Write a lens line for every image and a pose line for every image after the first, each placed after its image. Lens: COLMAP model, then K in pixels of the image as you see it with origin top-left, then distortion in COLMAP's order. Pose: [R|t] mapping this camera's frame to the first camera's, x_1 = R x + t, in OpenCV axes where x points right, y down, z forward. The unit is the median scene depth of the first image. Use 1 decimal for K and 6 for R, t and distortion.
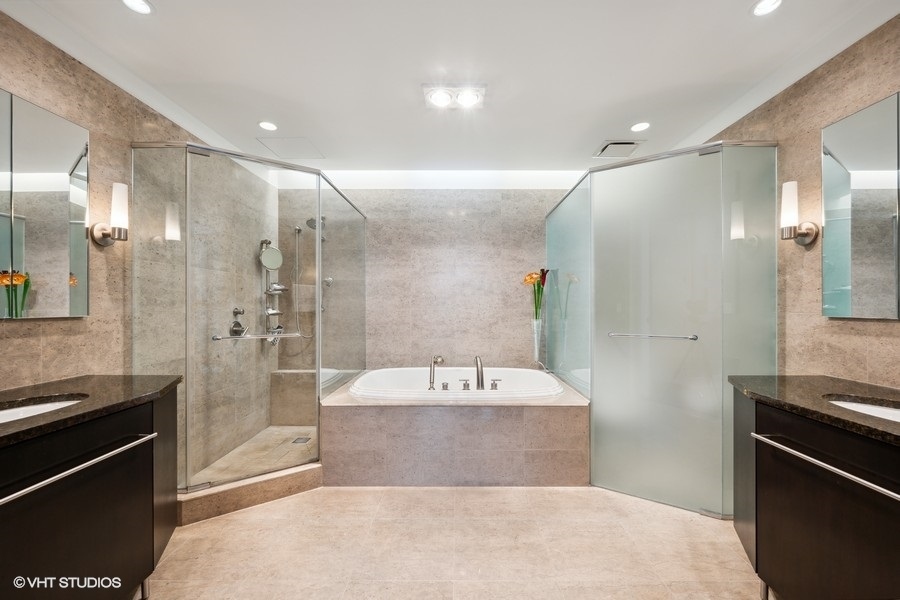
lens RADIAL K [[363.6, 0, 452.6], [0, 363.6, 302.3], [0, 0, 1]] dist [-0.001035, -0.000065]
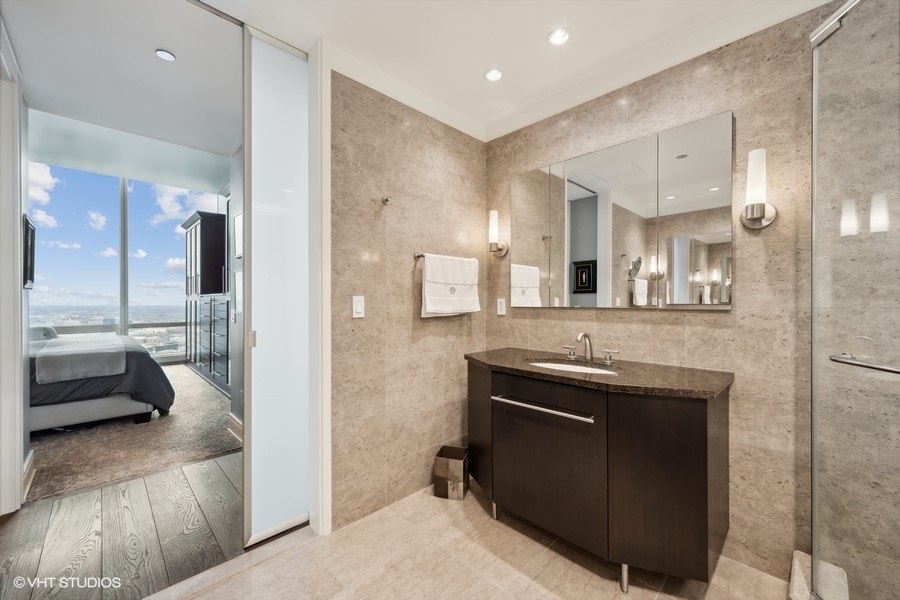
lens RADIAL K [[363.6, 0, 452.6], [0, 363.6, 302.3], [0, 0, 1]] dist [-0.001035, -0.000065]
pose [[-0.708814, 0.001889, -0.705393, 0.160258], [0.004583, 0.999988, -0.001927, 0.017136], [0.705381, -0.004599, -0.708813, 1.127964]]
